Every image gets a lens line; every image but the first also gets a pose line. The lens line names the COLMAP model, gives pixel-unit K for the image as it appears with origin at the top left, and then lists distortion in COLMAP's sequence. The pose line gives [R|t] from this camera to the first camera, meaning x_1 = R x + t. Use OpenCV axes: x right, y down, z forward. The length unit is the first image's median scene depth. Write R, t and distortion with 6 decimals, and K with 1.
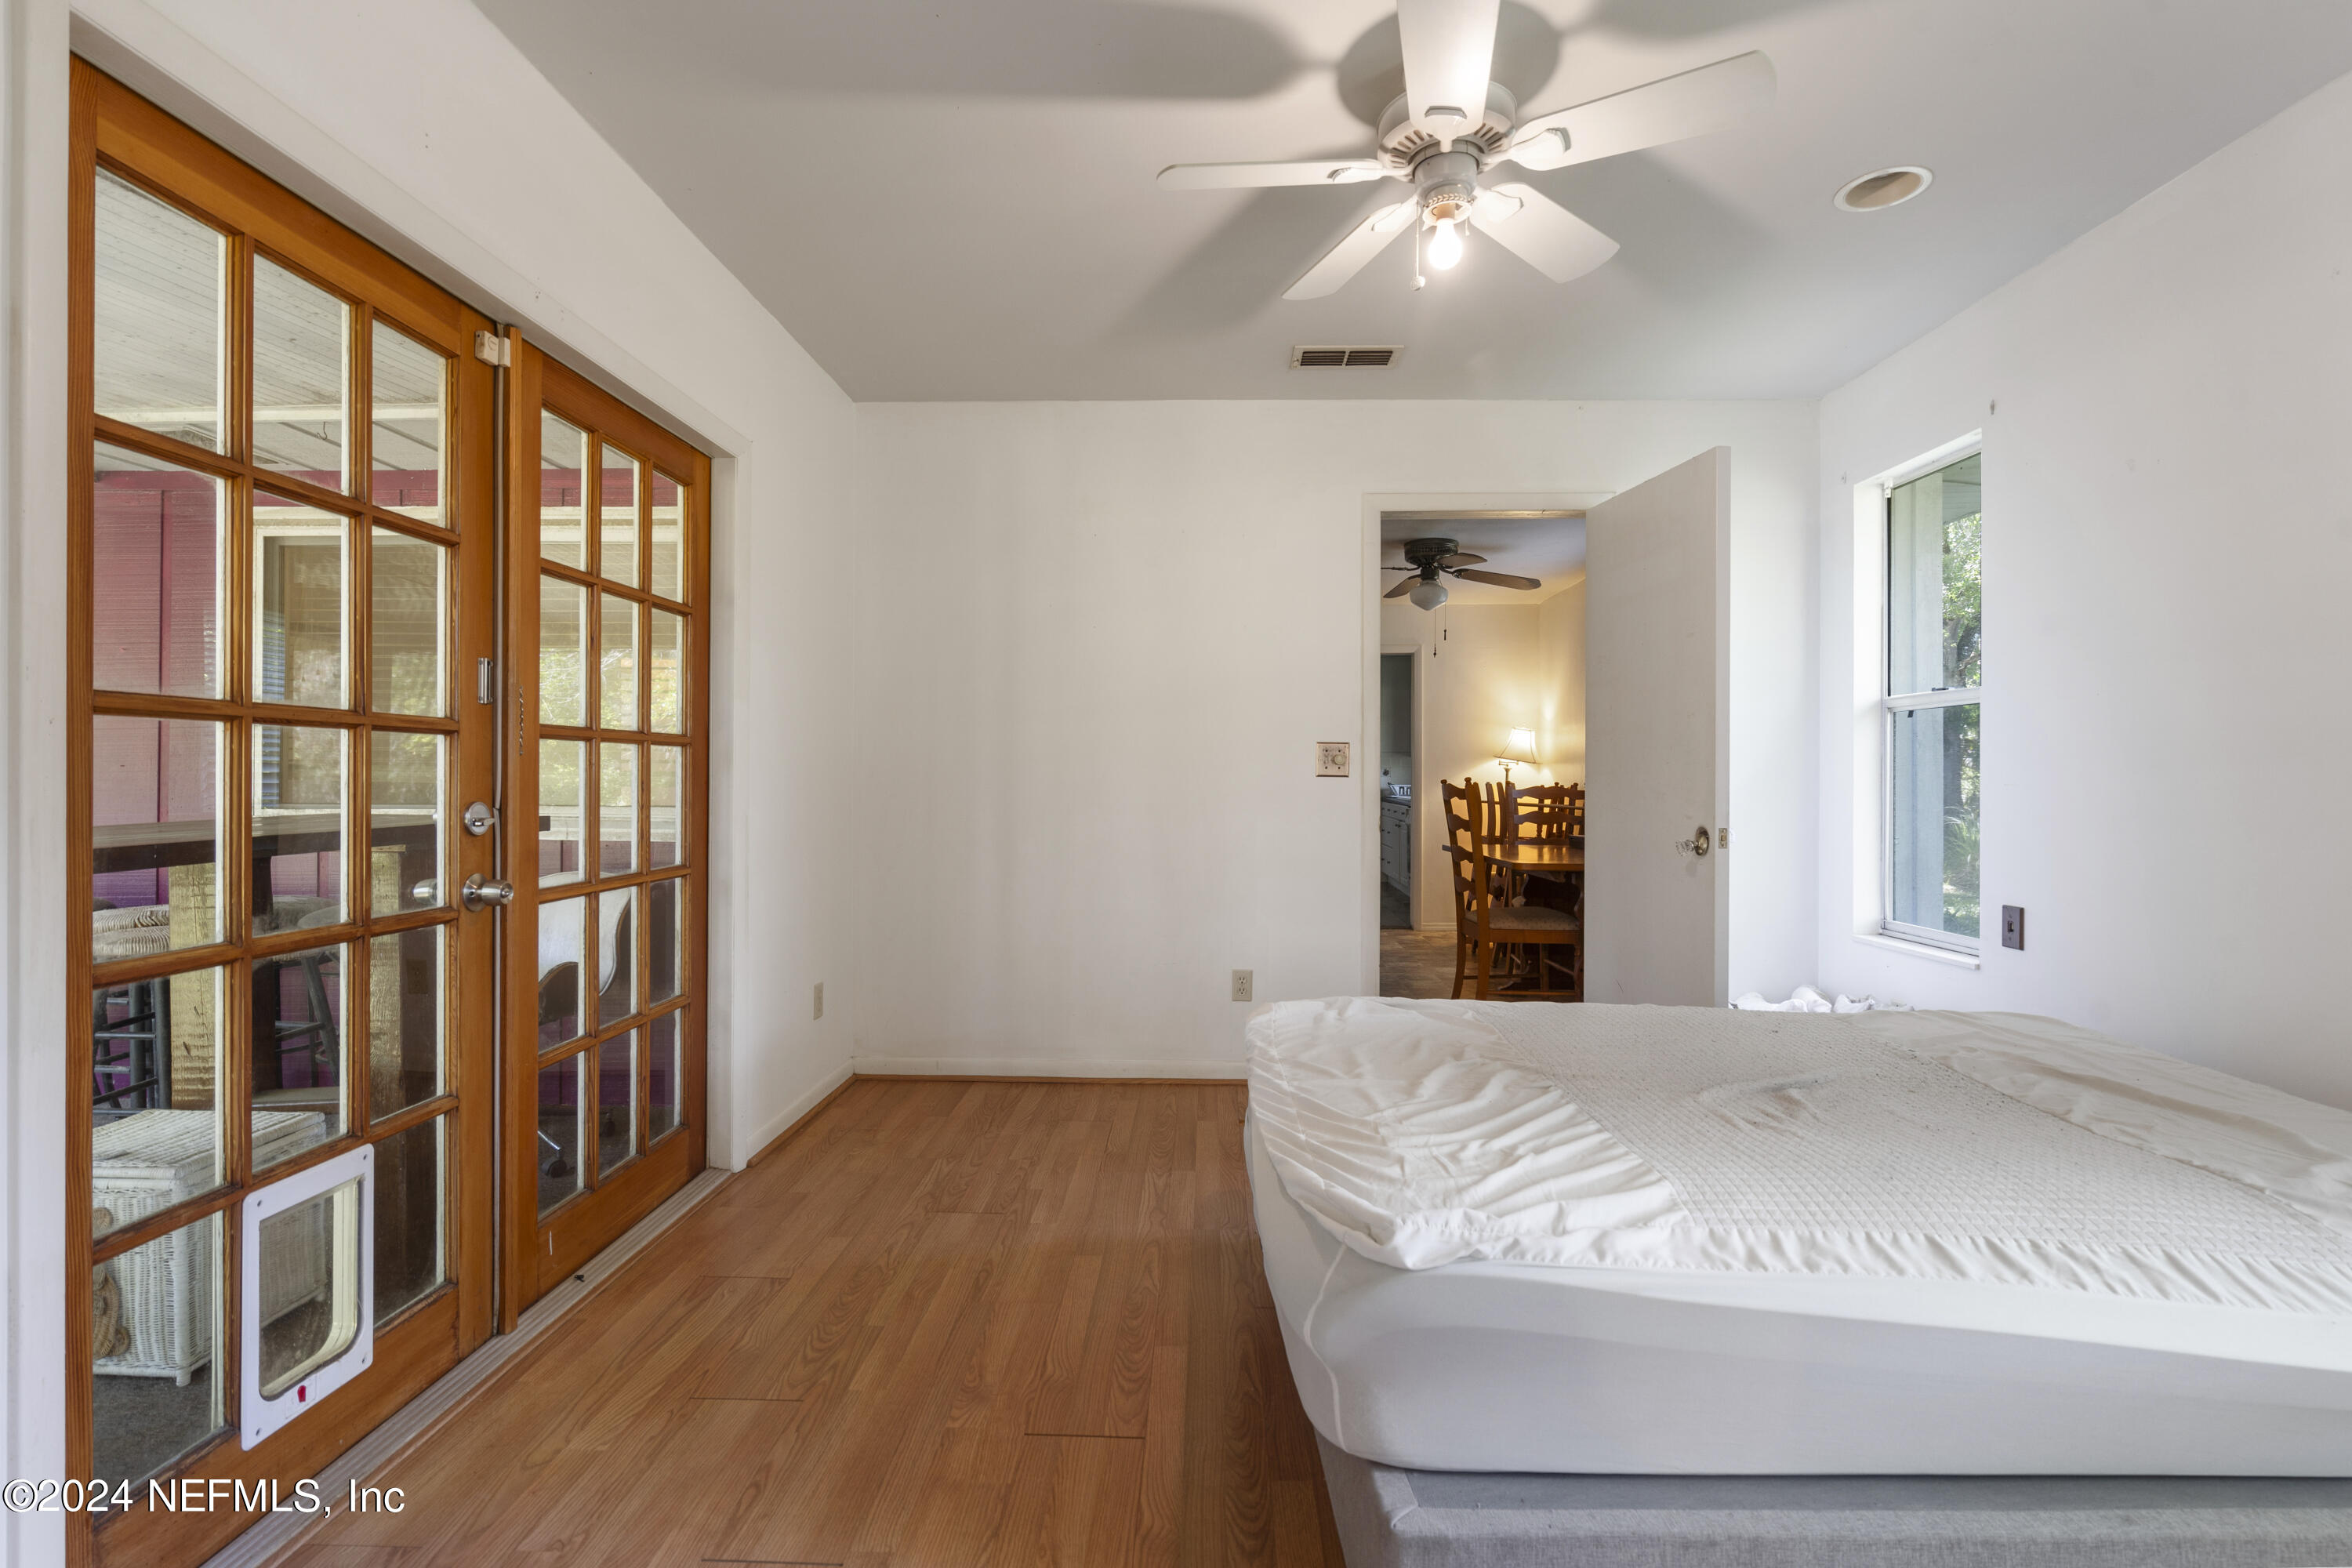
lens RADIAL K [[1092.5, 0, 1219.3], [0, 1092.5, 780.6], [0, 0, 1]] dist [-0.004478, 0.000798]
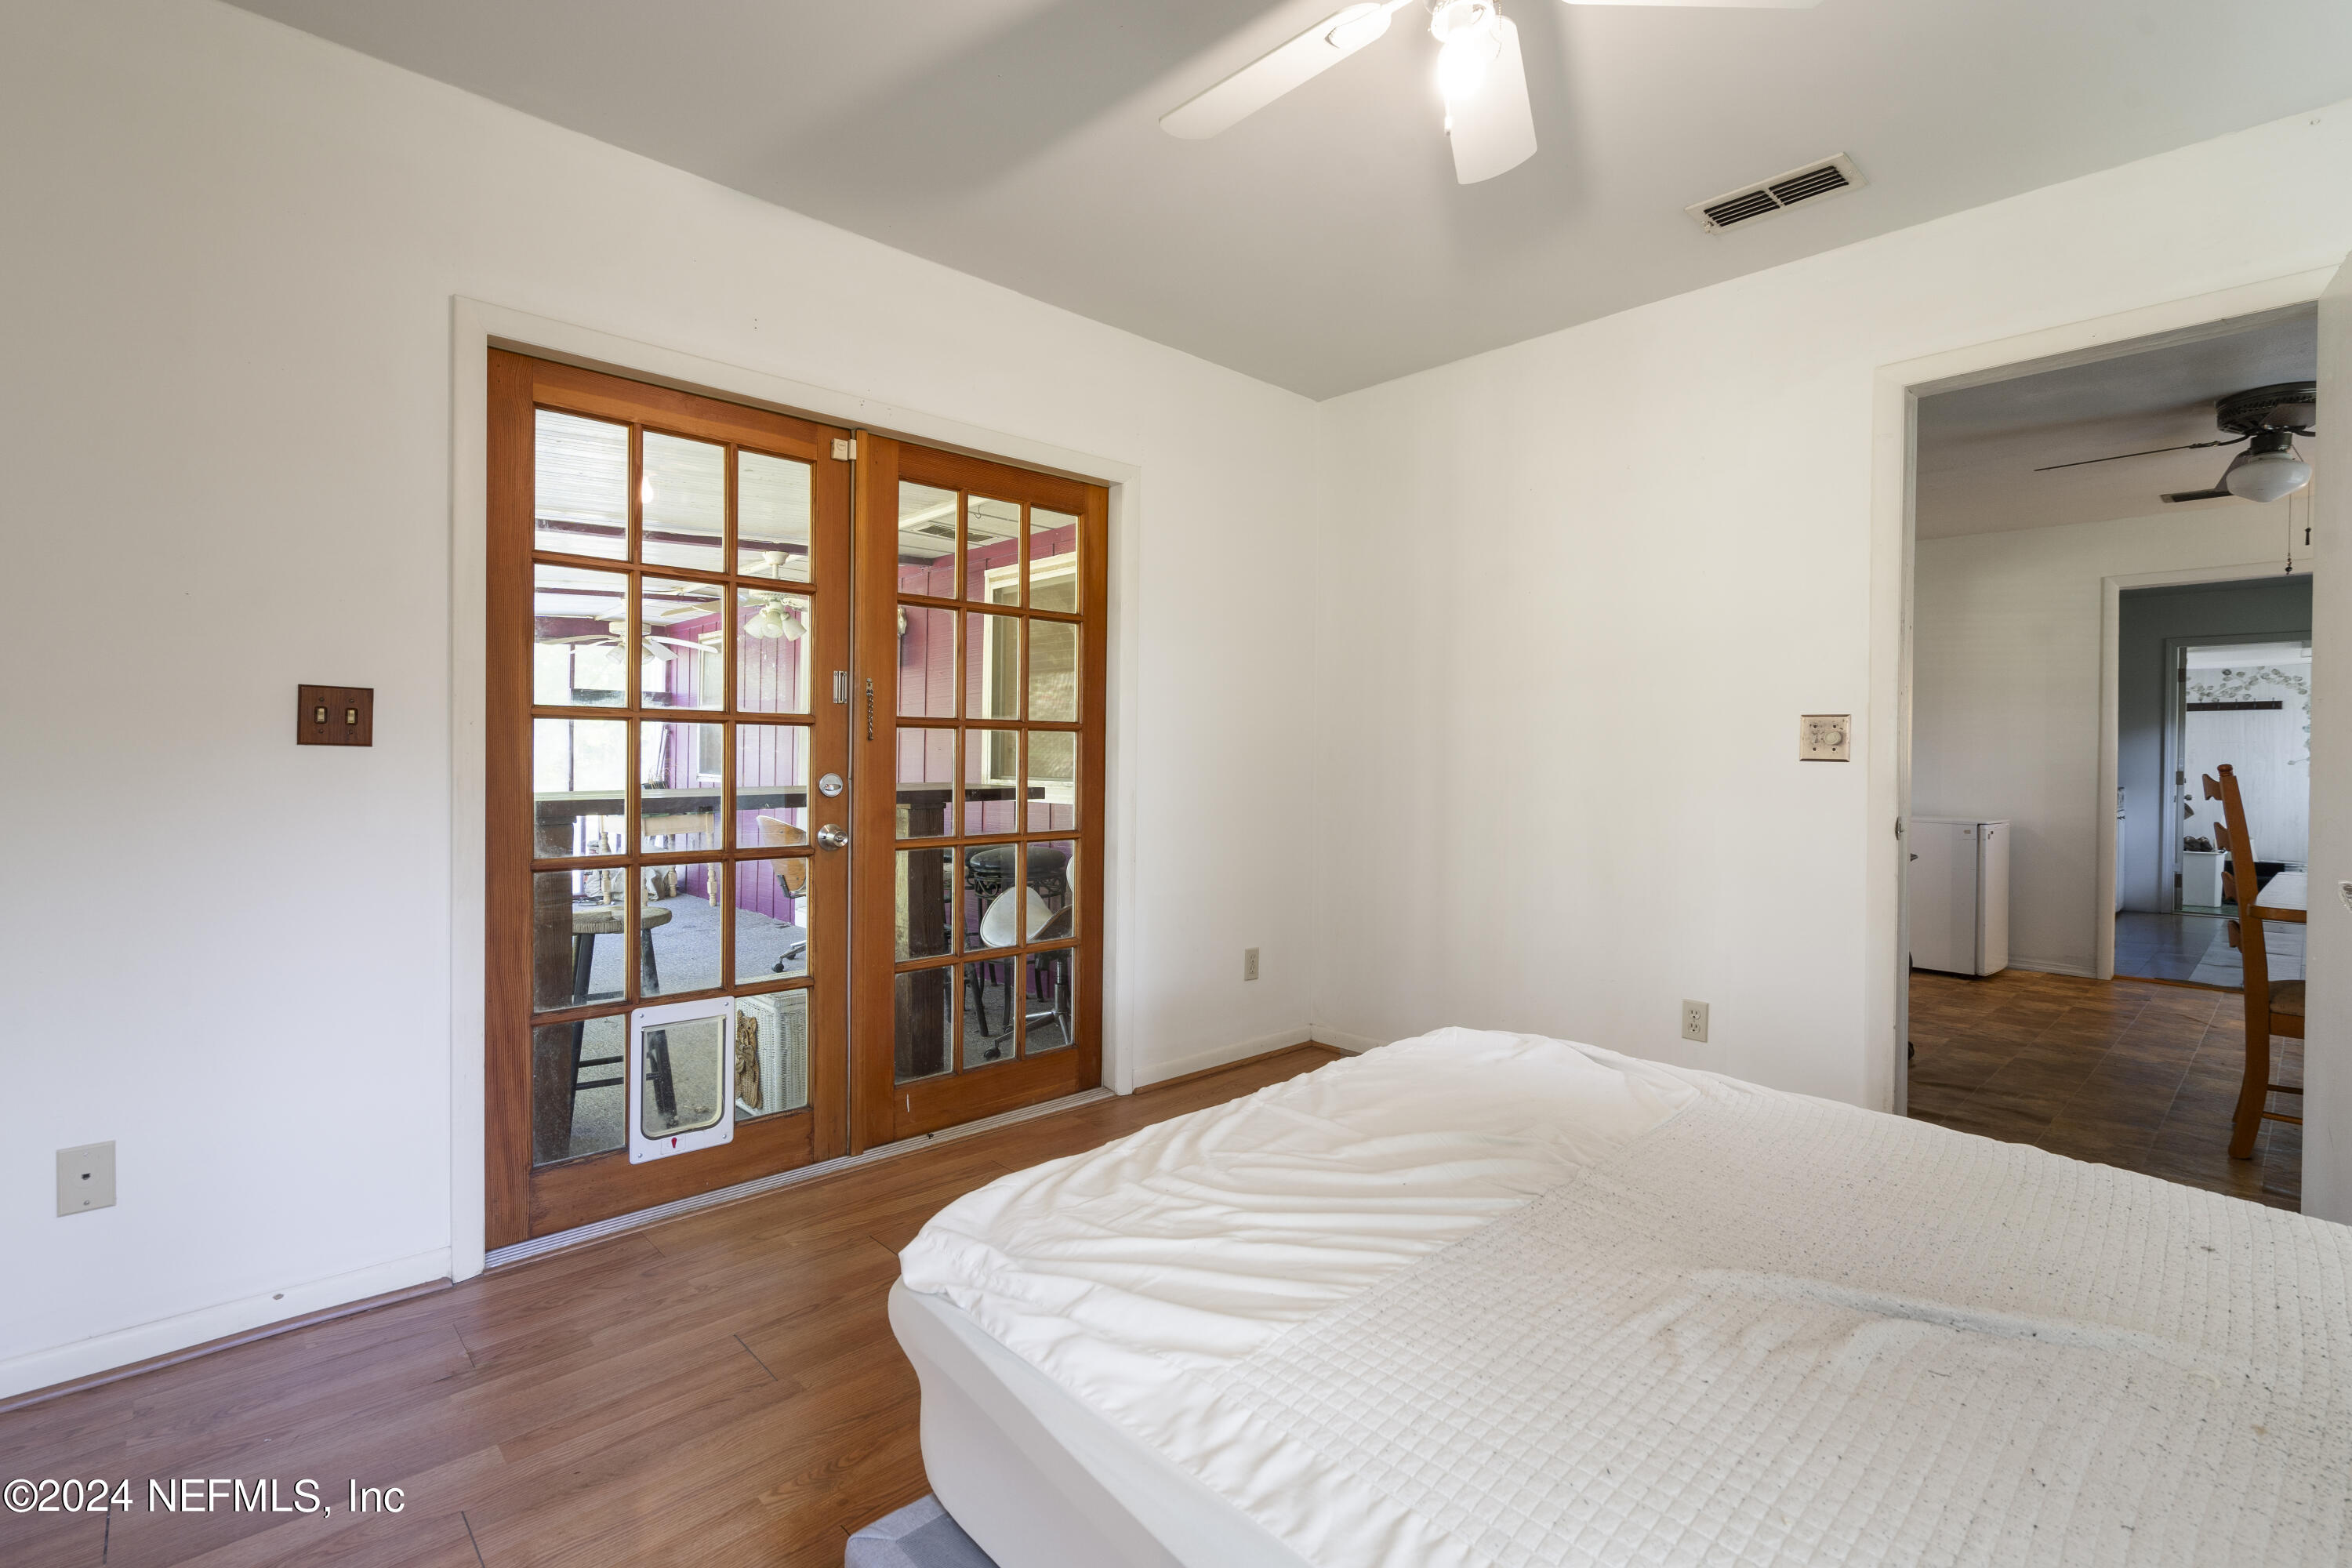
lens RADIAL K [[1092.5, 0, 1176.1], [0, 1092.5, 767.8], [0, 0, 1]] dist [-0.004478, 0.000798]
pose [[0.695461, 0.010291, -0.718490, 0.635218], [-0.008235, 0.999946, 0.006351, 0.000008], [0.718517, 0.001499, 0.695508, 0.331098]]
